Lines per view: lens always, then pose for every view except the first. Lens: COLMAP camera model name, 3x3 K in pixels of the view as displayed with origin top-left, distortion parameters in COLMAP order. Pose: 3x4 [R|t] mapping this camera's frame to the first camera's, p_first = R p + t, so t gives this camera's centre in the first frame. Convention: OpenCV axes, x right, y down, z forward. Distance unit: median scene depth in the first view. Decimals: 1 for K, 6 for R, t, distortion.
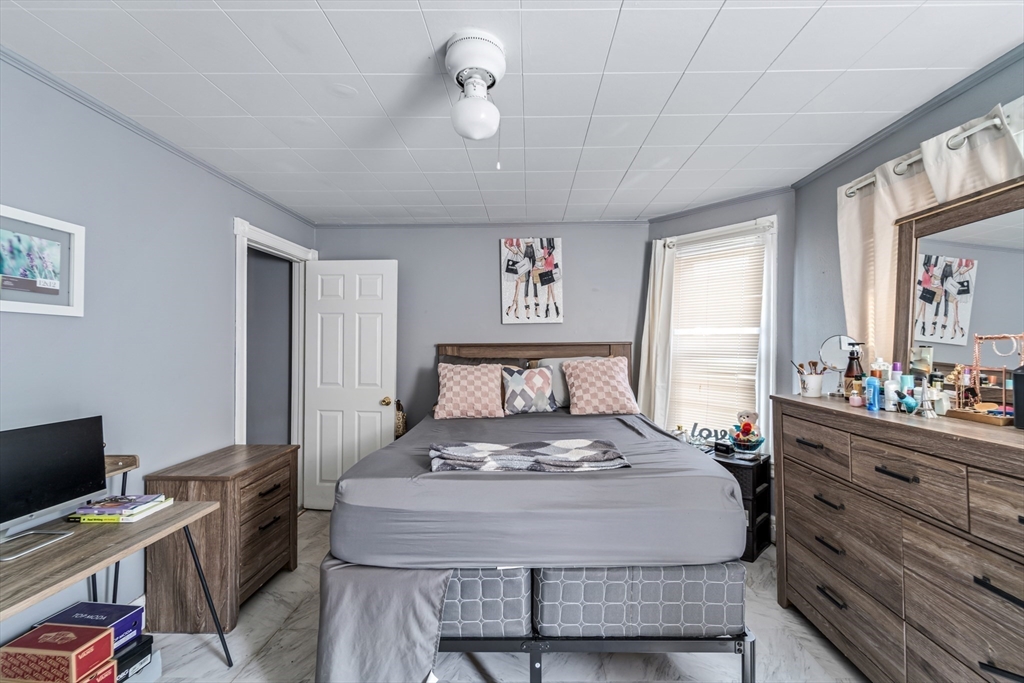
lens RADIAL K [[419.7, 0, 515.9], [0, 419.7, 342.6], [0, 0, 1]] dist [-0.000552, -0.000299]
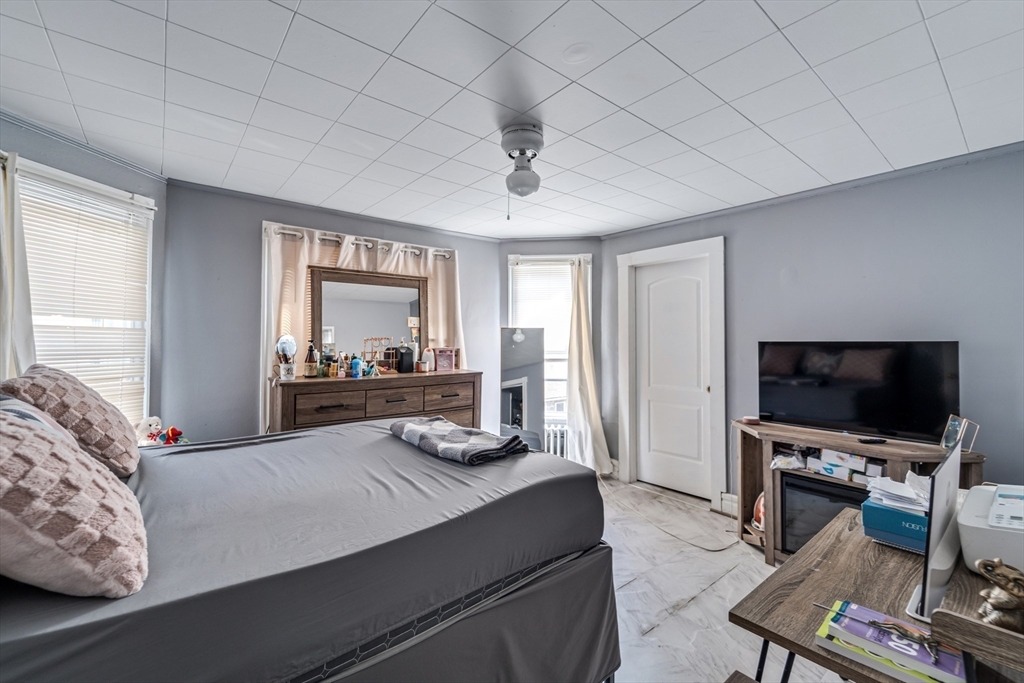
lens RADIAL K [[430.4, 0, 513.1], [0, 430.4, 347.8], [0, 0, 1]] dist [0.000655, 0.000000]
pose [[-0.644964, 0.000984, 0.764212, -0.934931], [0.001415, 0.999999, -0.000093, 0.030937], [-0.764212, 0.001021, -0.644965, 1.554842]]
